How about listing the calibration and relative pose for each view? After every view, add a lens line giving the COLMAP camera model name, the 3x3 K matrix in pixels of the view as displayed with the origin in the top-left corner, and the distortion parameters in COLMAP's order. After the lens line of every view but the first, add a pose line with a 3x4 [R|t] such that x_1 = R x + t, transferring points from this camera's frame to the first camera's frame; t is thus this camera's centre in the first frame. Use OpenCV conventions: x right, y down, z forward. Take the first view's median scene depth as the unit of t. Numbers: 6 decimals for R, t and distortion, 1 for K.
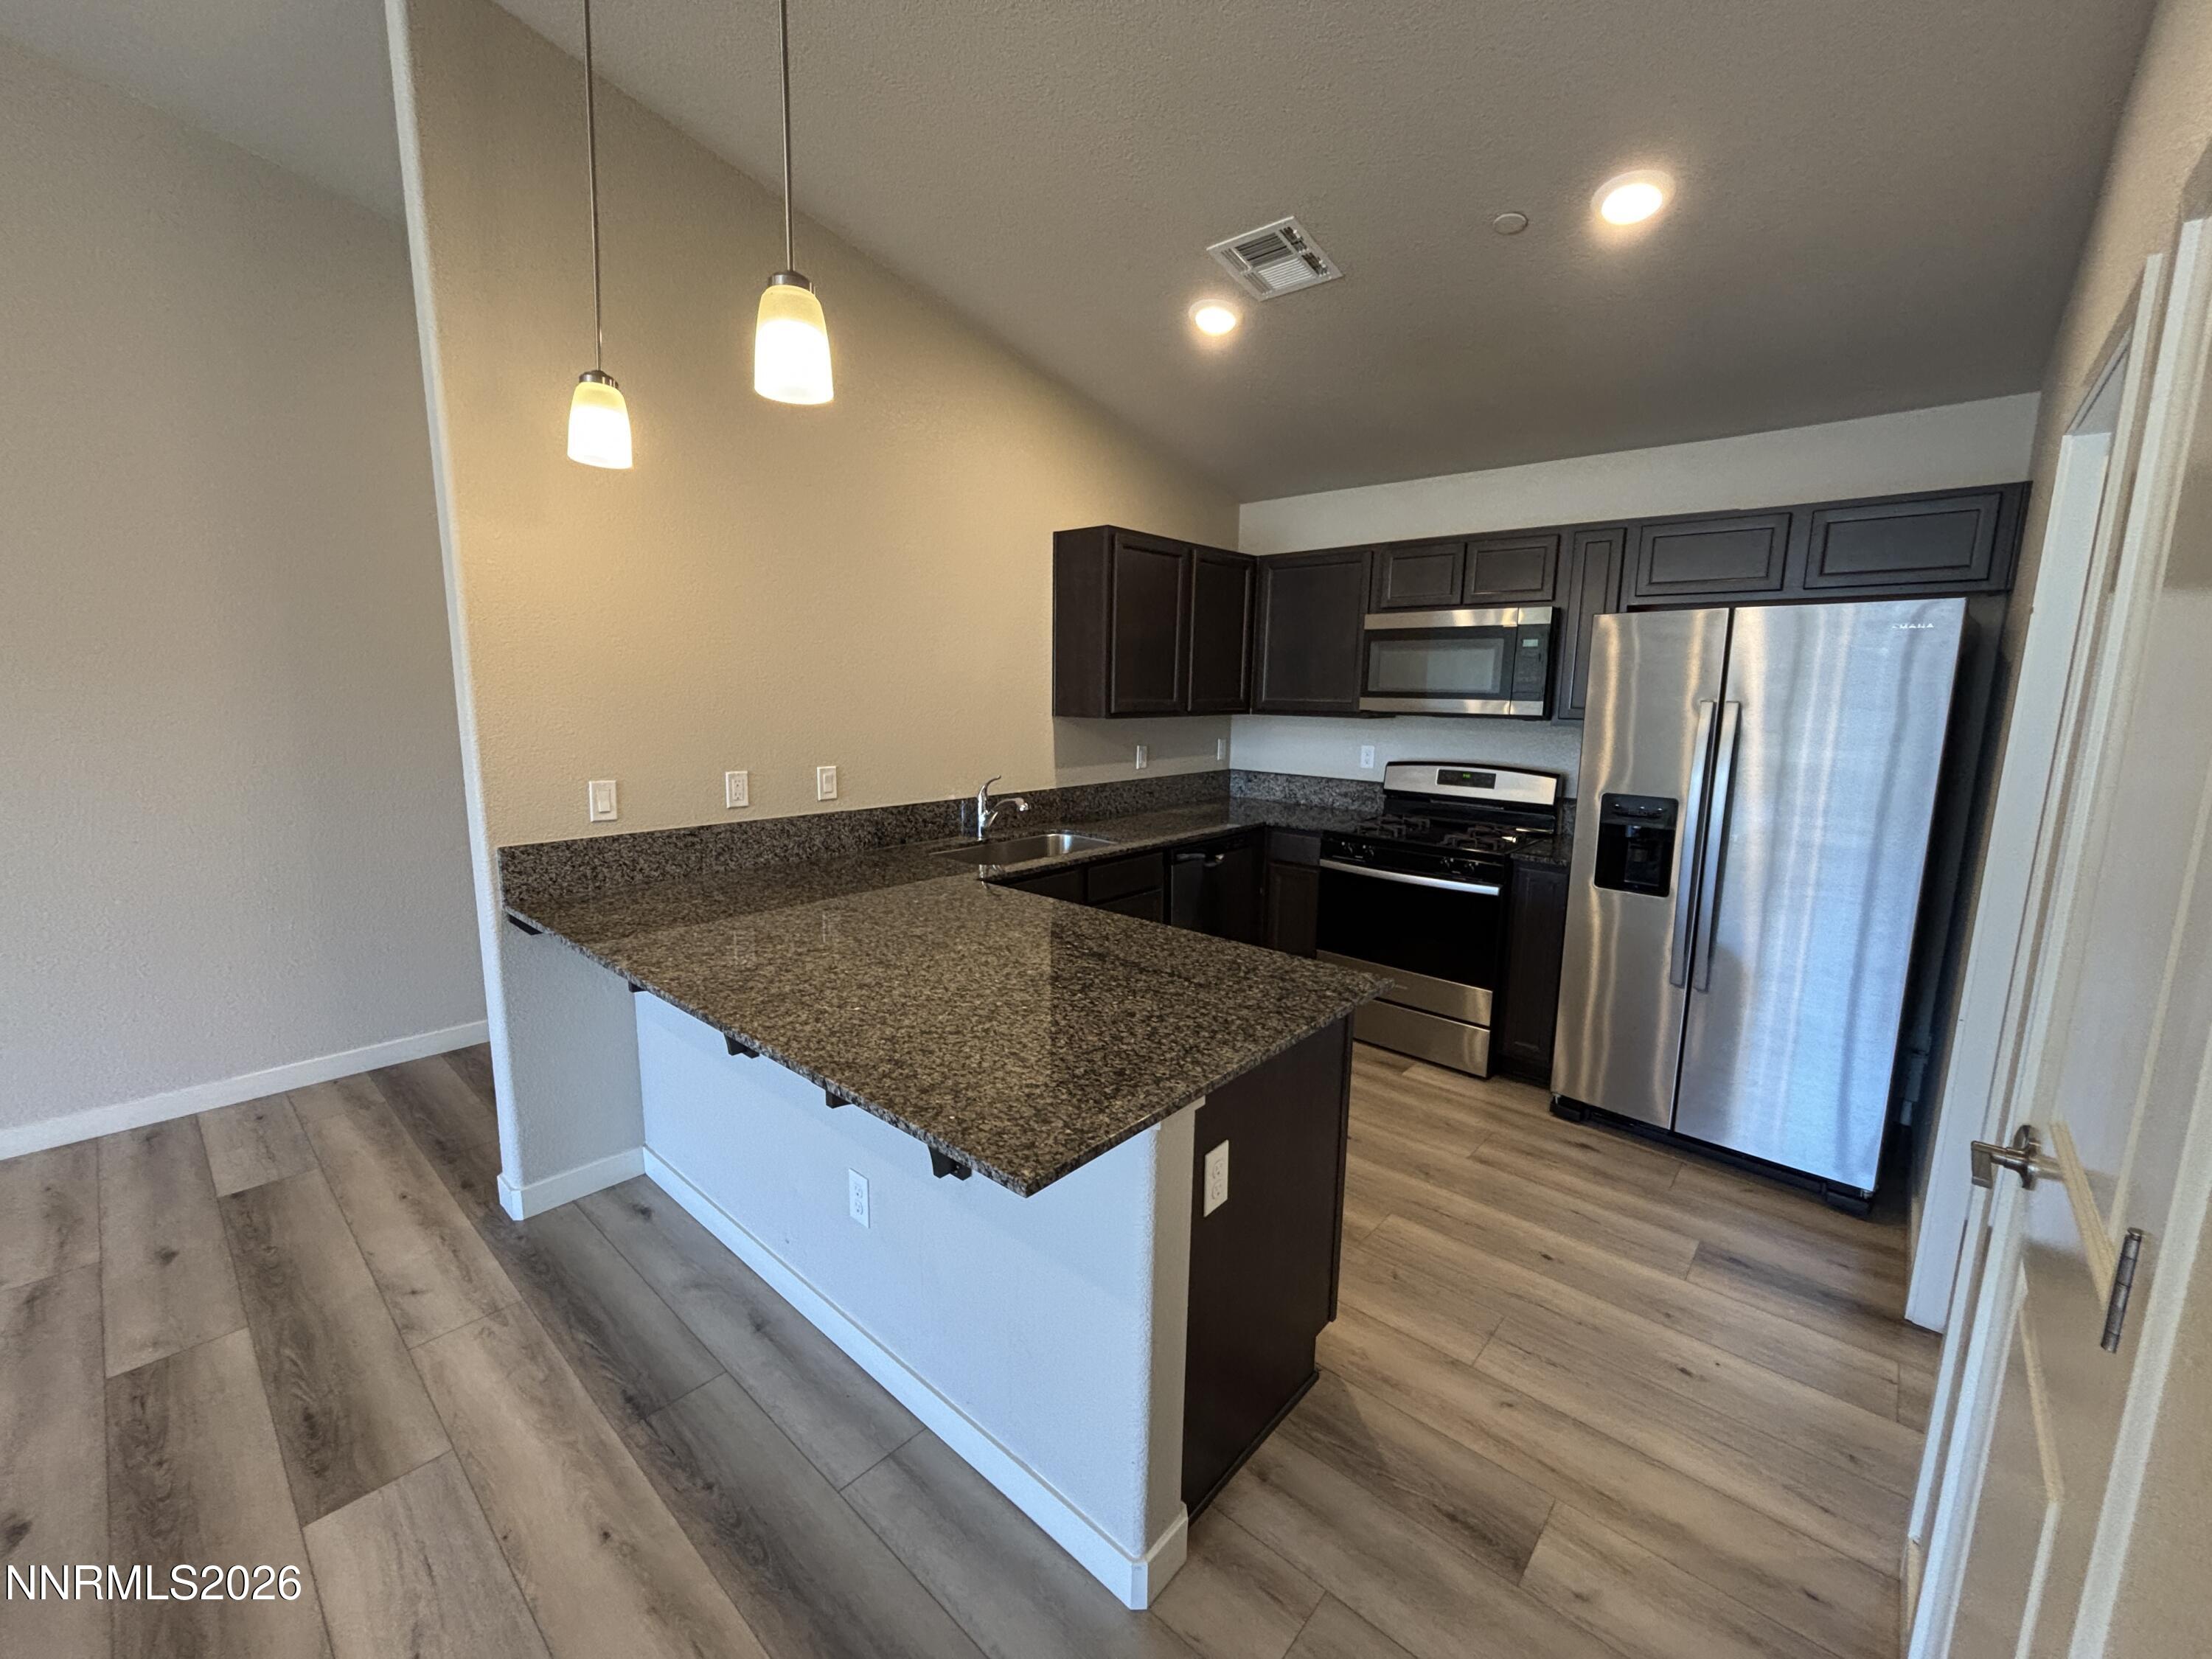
lens RADIAL K [[899.8, 0, 1107.2], [0, 899.8, 830.5], [0, 0, 1]] dist [0.000638, 0.000473]
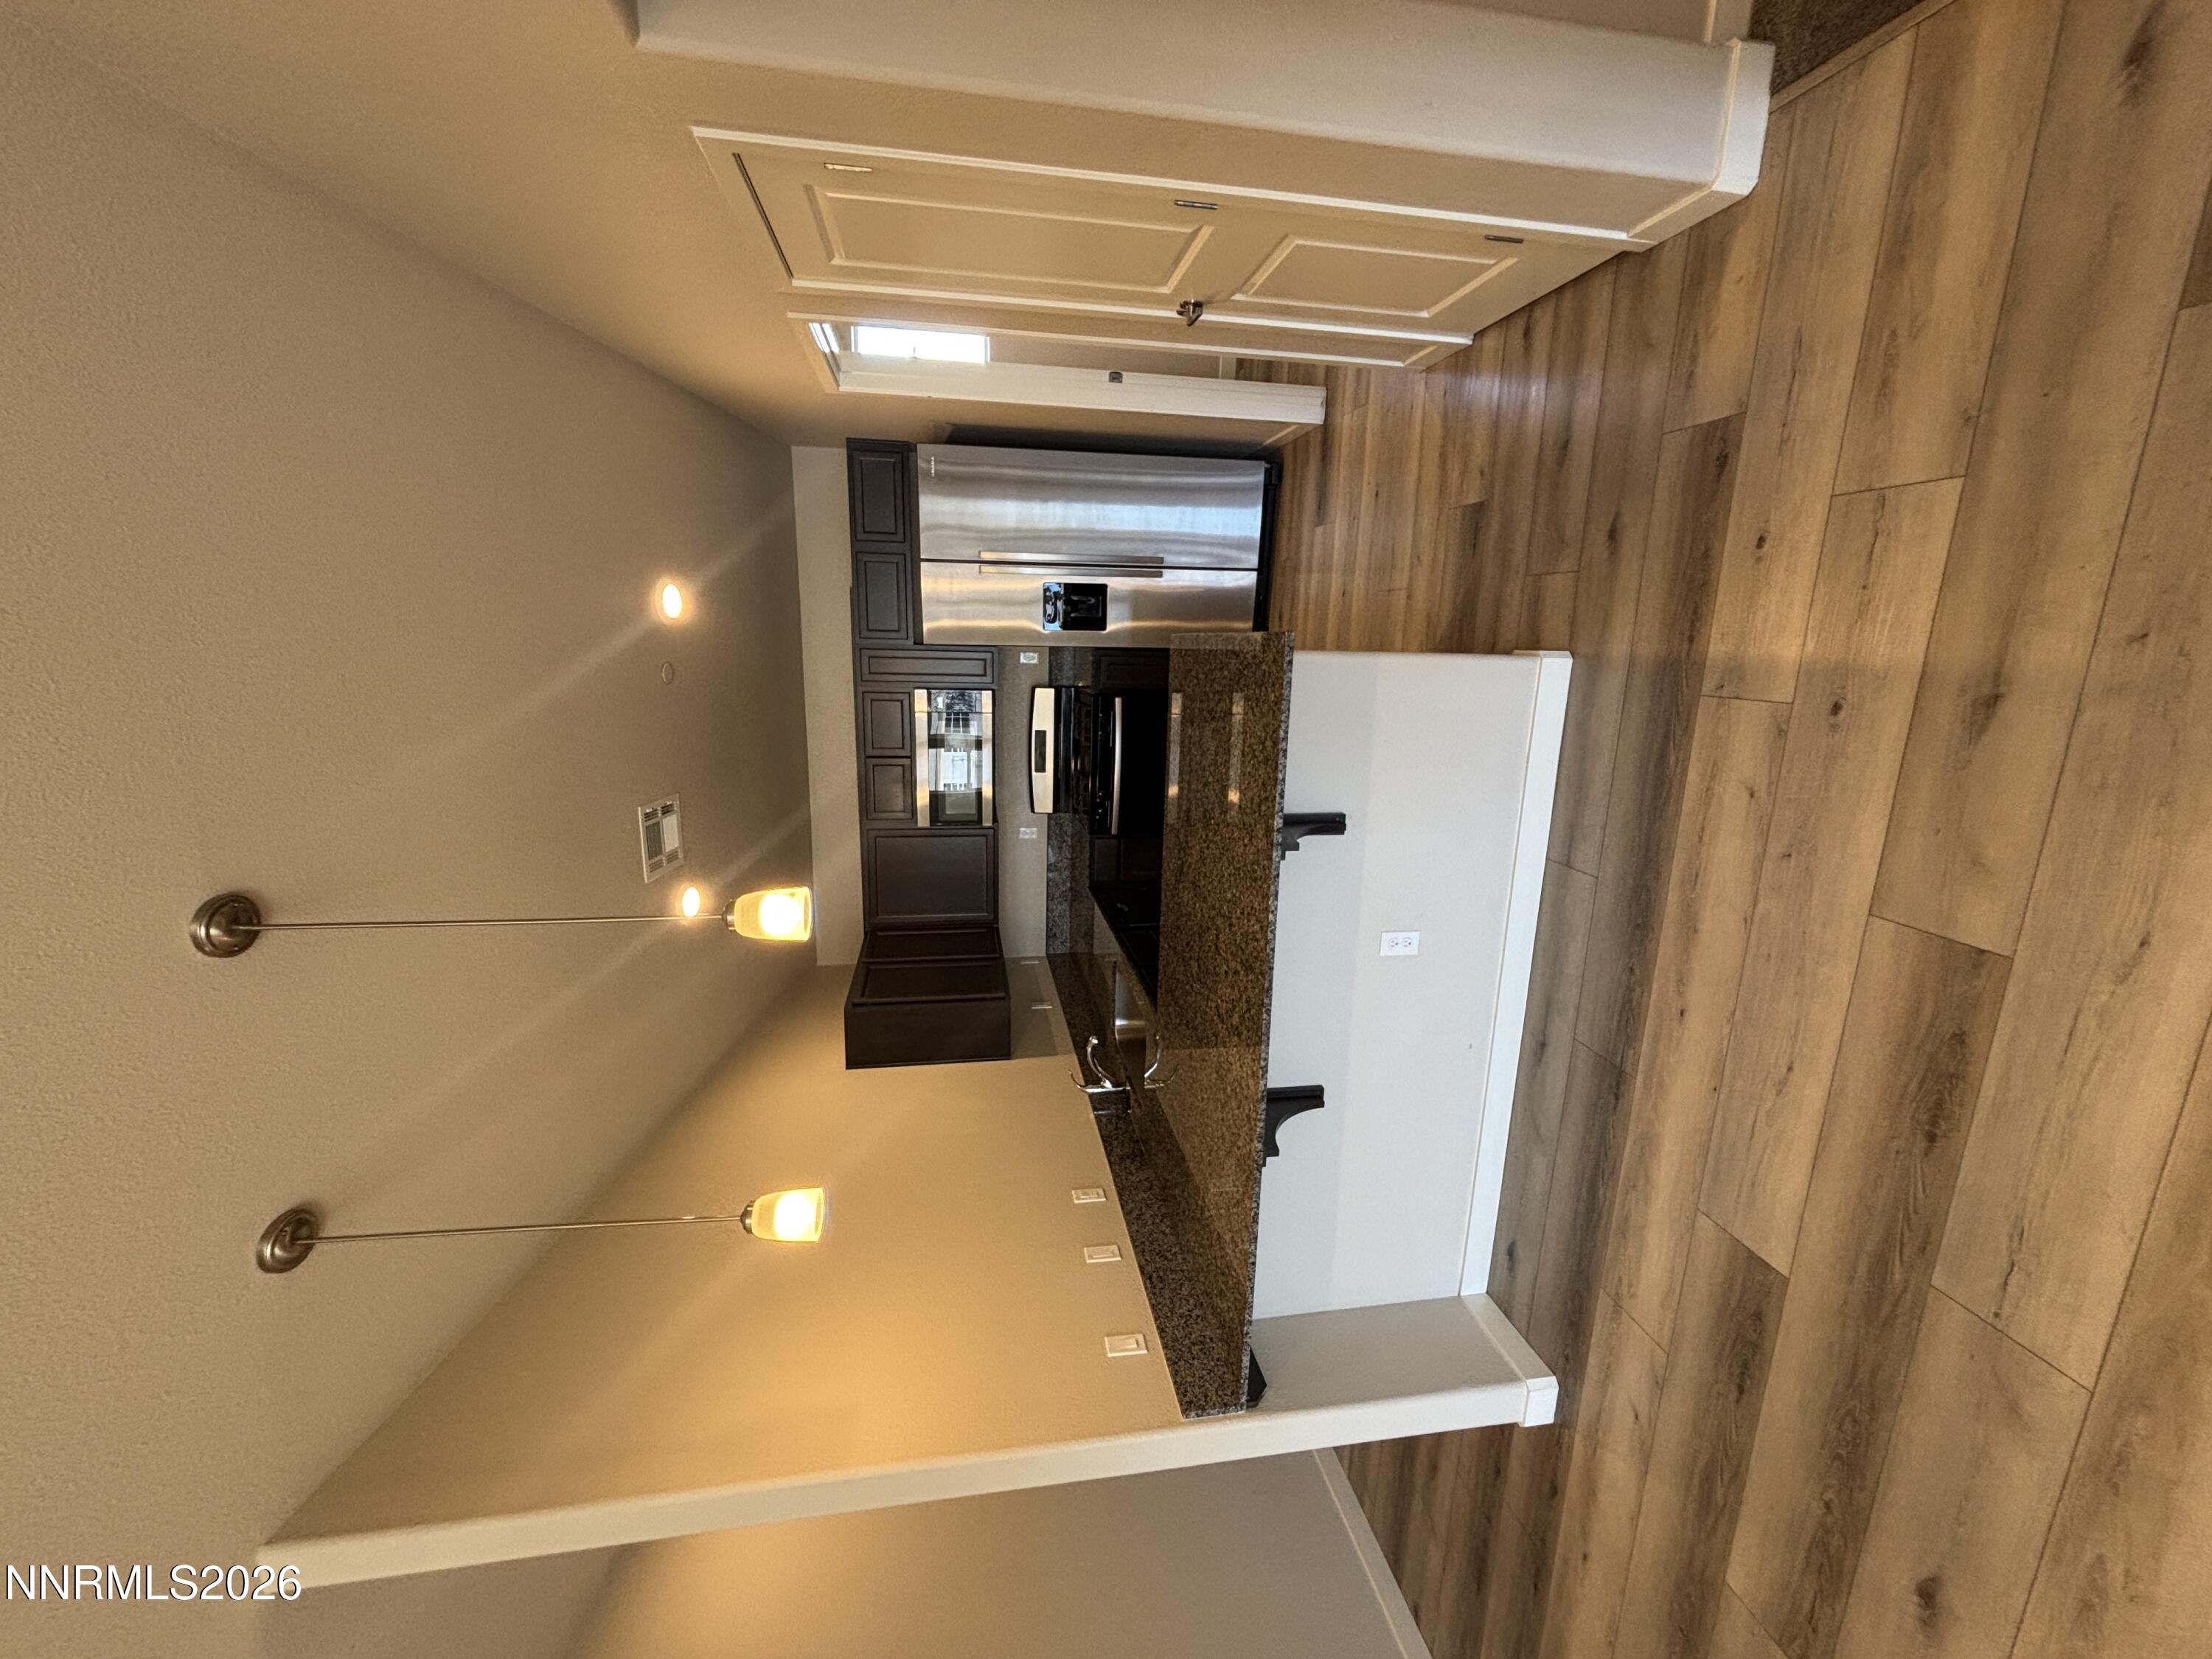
lens RADIAL K [[899.8, 0, 1107.2], [0, 899.8, 830.5], [0, 0, 1]] dist [0.000638, 0.000473]
pose [[-0.109971, -0.871910, 0.477157, -0.506223], [0.993747, -0.105791, 0.035719, -0.026846], [0.019335, 0.478101, 0.878092, -0.154783]]
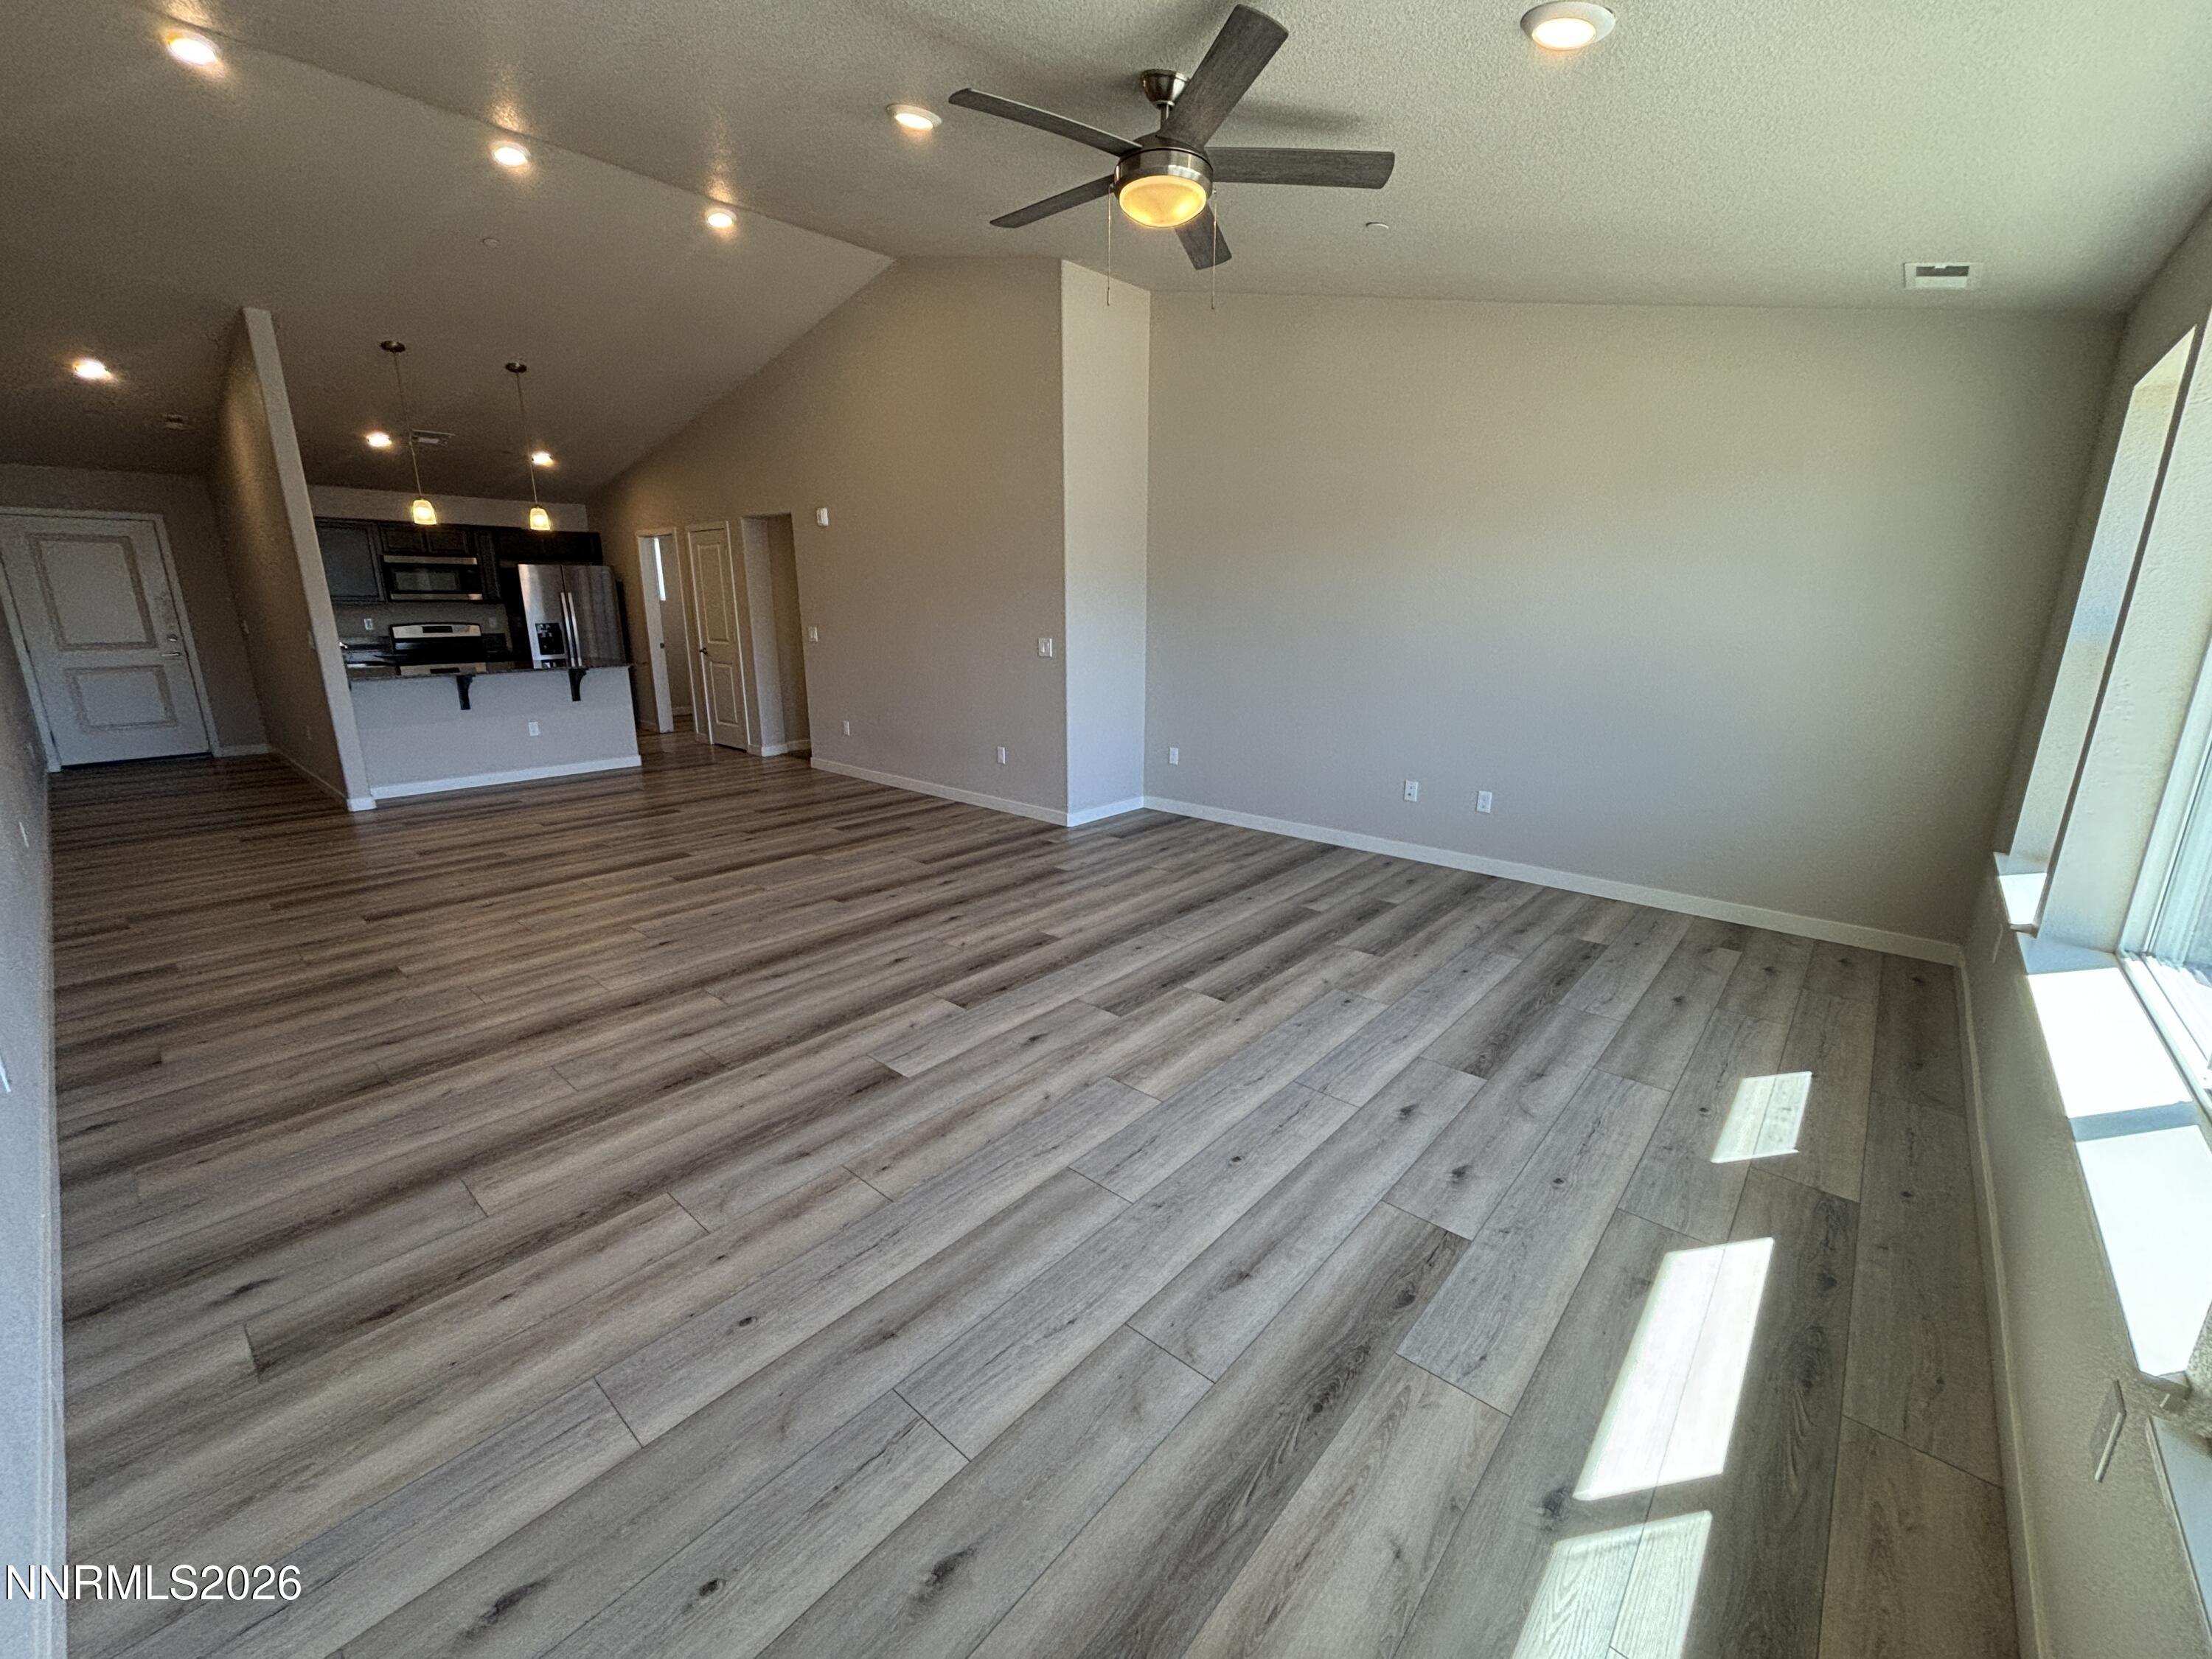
lens RADIAL K [[901.6, 0, 1100.6], [0, 901.6, 824.9], [0, 0, 1]] dist [-0.000380, 0.000316]
pose [[-0.003508, -0.258023, 0.966132, -2.888825], [0.158780, 0.953738, 0.255290, 0.148109], [-0.987308, 0.154298, 0.037623, -1.013465]]
